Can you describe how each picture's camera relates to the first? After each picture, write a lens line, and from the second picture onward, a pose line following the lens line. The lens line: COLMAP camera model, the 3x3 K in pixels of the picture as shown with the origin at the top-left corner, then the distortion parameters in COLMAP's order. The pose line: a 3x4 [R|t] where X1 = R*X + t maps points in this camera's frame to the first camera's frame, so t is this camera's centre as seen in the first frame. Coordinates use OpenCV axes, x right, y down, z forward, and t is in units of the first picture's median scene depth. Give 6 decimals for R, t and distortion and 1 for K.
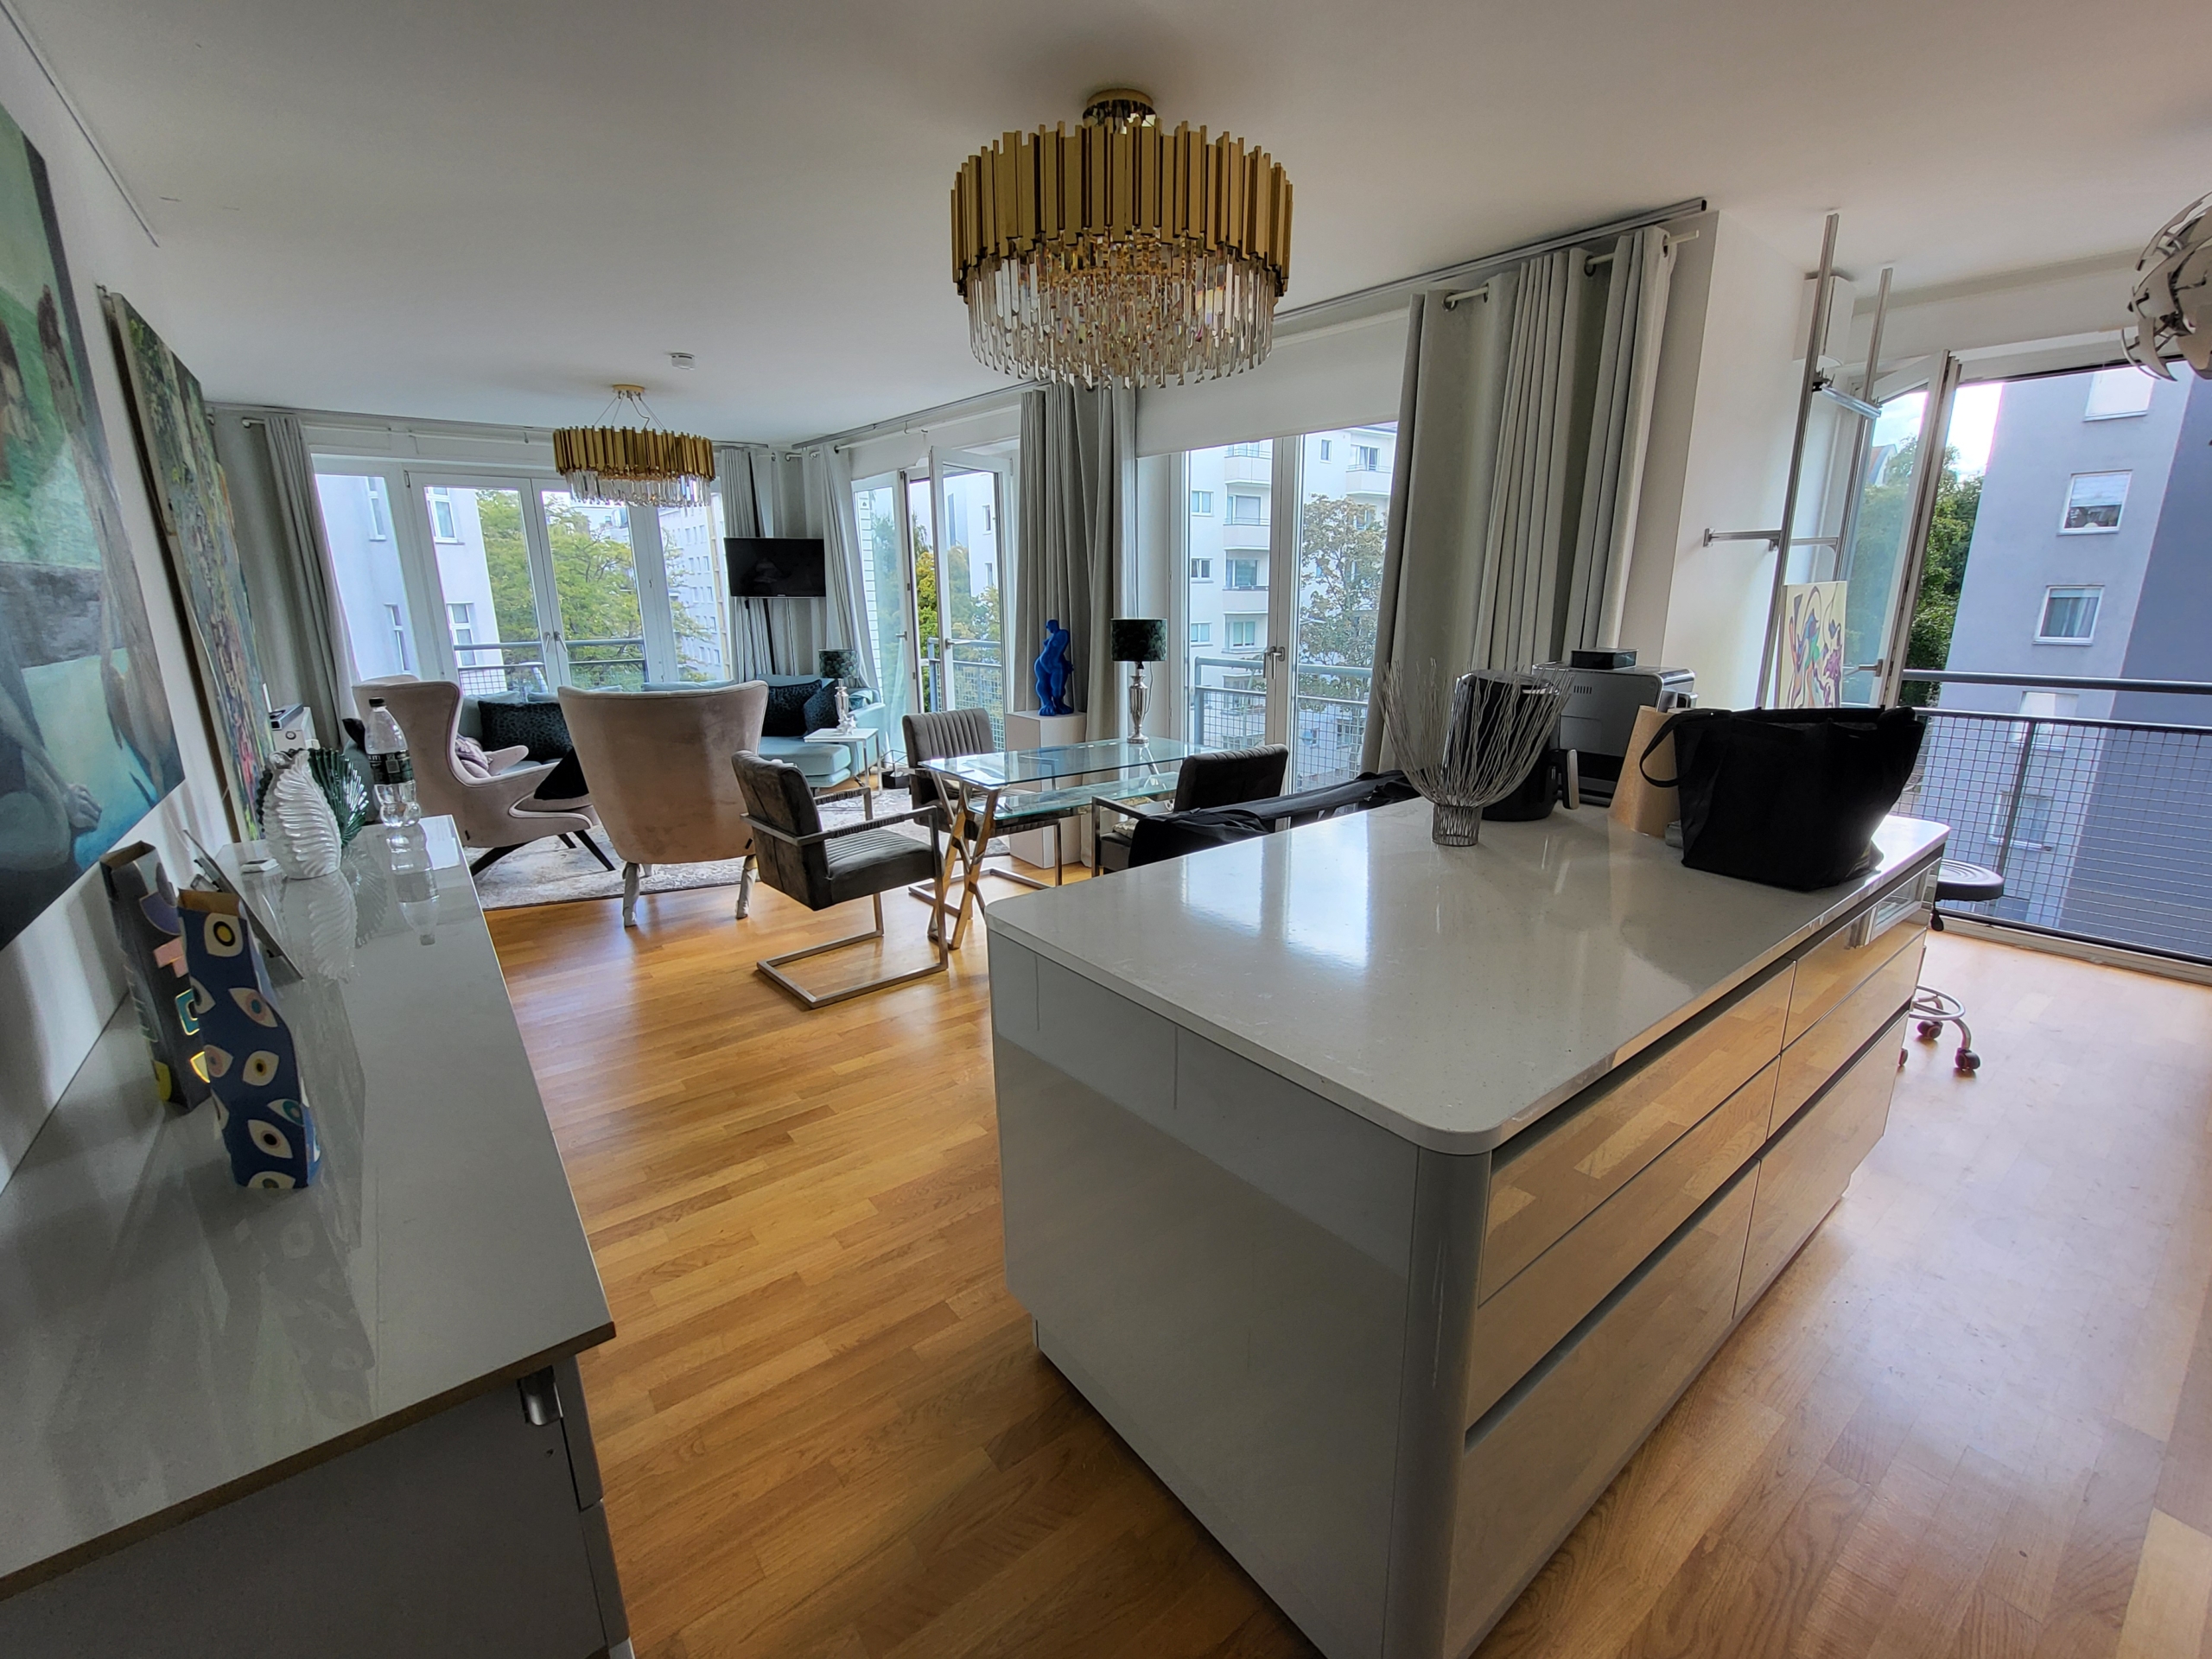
lens RADIAL K [[948.0, 0, 1124.4], [0, 948.0, 828.7], [0, 0, 1]] dist [0.000131, -0.000533]
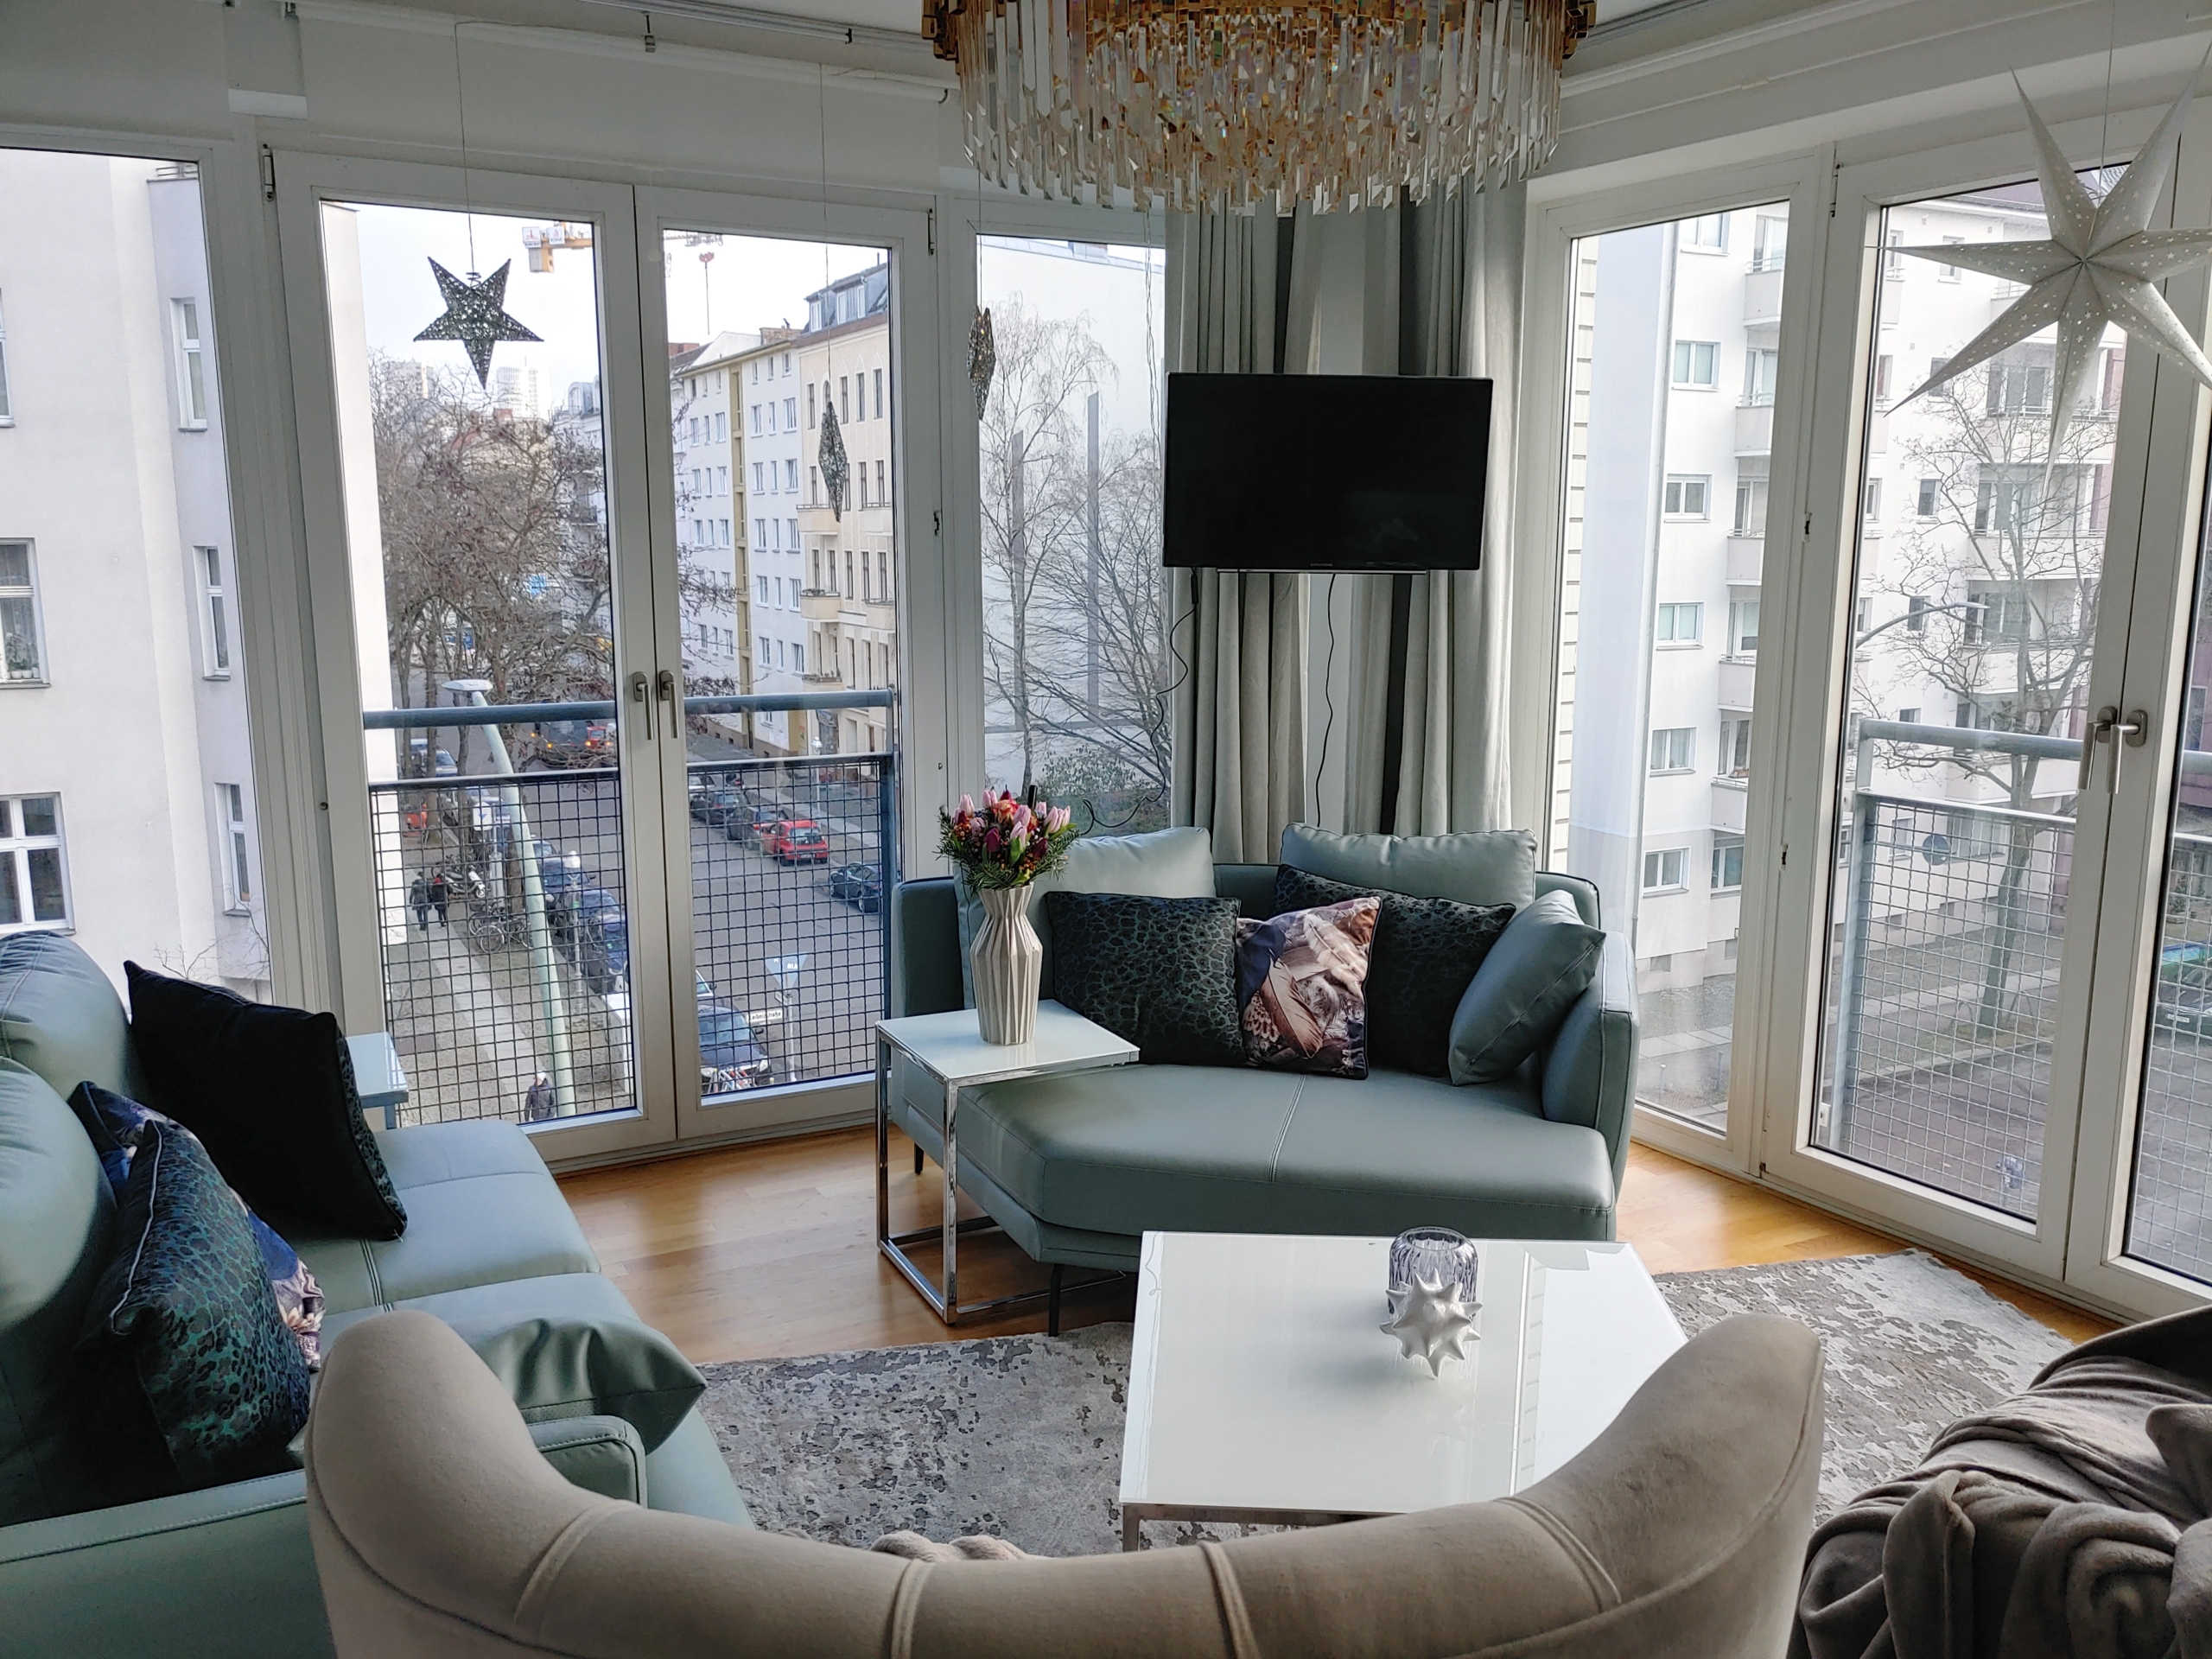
lens RADIAL K [[1724.0, 0, 1105.4], [0, 1724.0, 834.1], [0, 0, 1]] dist [0.022356, 0.001426]
pose [[0.984100, 0.041903, -0.172600, -0.551587], [-0.054337, 0.996208, -0.067955, -0.194735], [0.169098, 0.076253, 0.982645, 0.731135]]
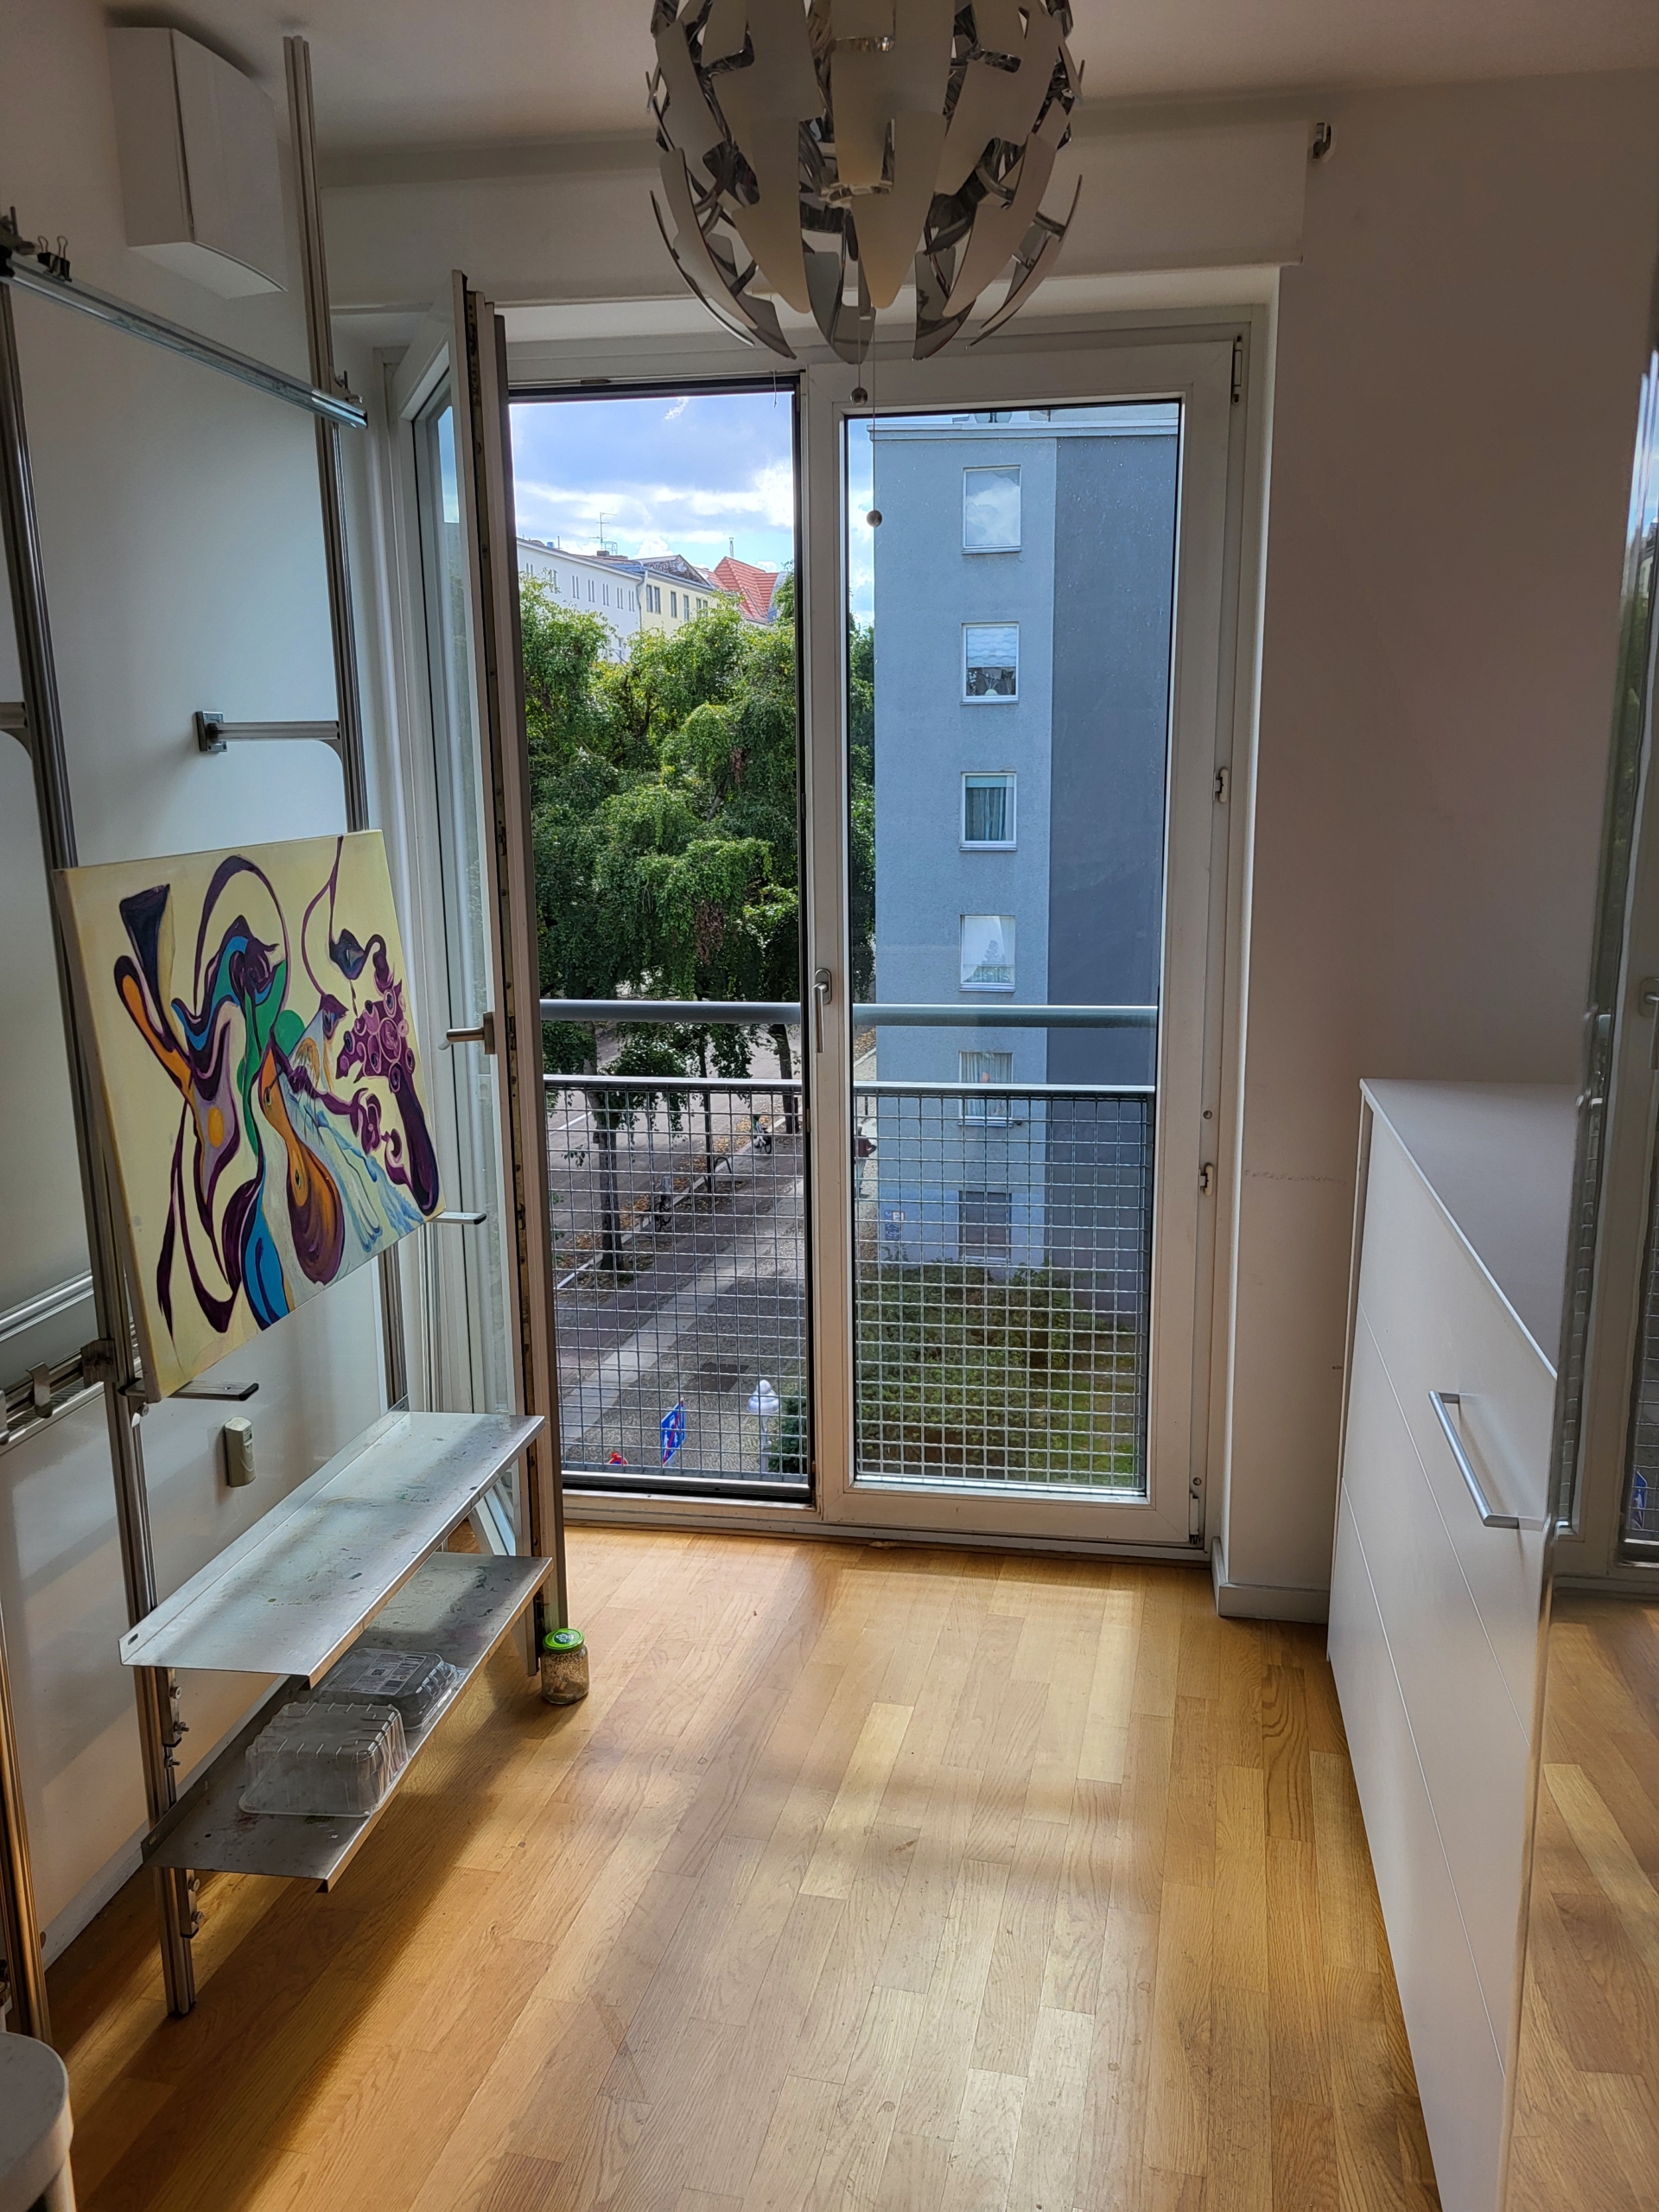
lens RADIAL K [[1681.9, 0, 827.3], [0, 1681.9, 1104.8], [0, 0, 1]] dist [0.066297, -0.058449]
pose [[0.785202, -0.123216, 0.606857, 0.364306], [0.155908, 0.987771, -0.001169, -0.091003], [-0.599292, 0.095531, 0.794810, 0.256787]]
